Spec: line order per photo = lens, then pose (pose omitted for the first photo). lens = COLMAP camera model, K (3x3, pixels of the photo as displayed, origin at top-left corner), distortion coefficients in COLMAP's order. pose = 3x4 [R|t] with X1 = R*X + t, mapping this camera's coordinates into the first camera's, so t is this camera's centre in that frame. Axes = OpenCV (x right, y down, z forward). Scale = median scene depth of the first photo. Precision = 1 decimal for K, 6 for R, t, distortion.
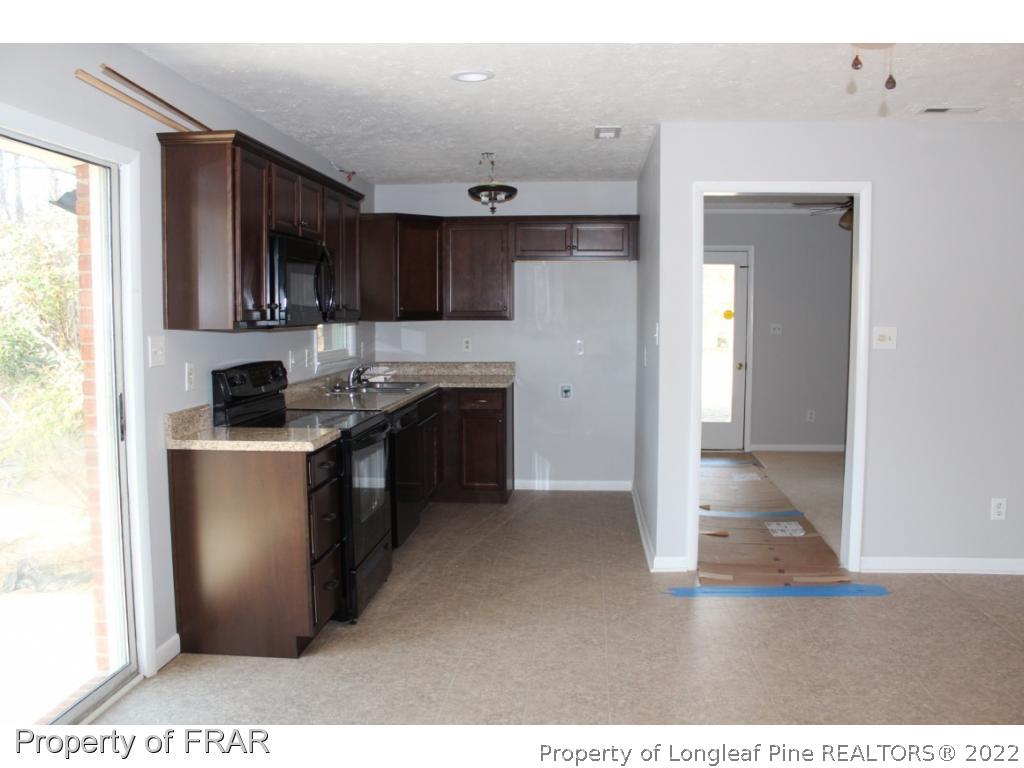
lens RADIAL K [[837.9, 0, 512.0], [0, 837.9, 384.0], [0, 0, 1]] dist [-0.102632, -0.000663]
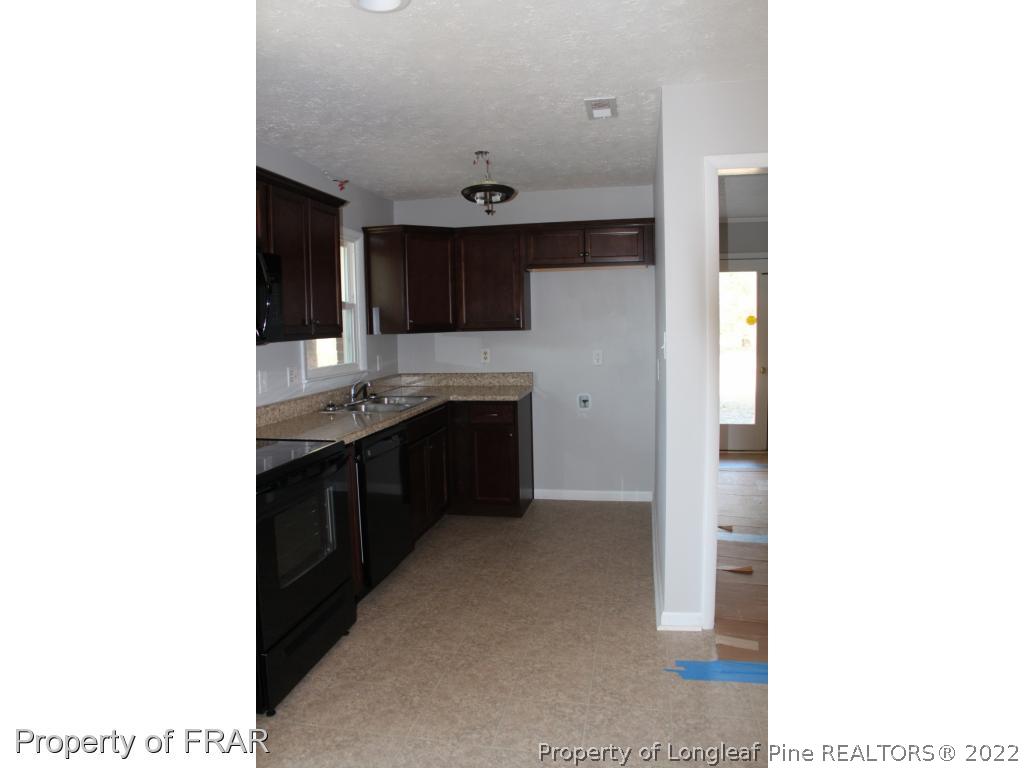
lens RADIAL K [[644.1, 0, 512.0], [0, 644.1, 384.0], [0, 0, 1]] dist [-0.094689, 0.000839]
pose [[0.994267, -0.012690, -0.106171, 0.066932], [0.013719, 0.999866, 0.008970, -0.021329], [0.106043, -0.010375, 0.994307, 0.258446]]
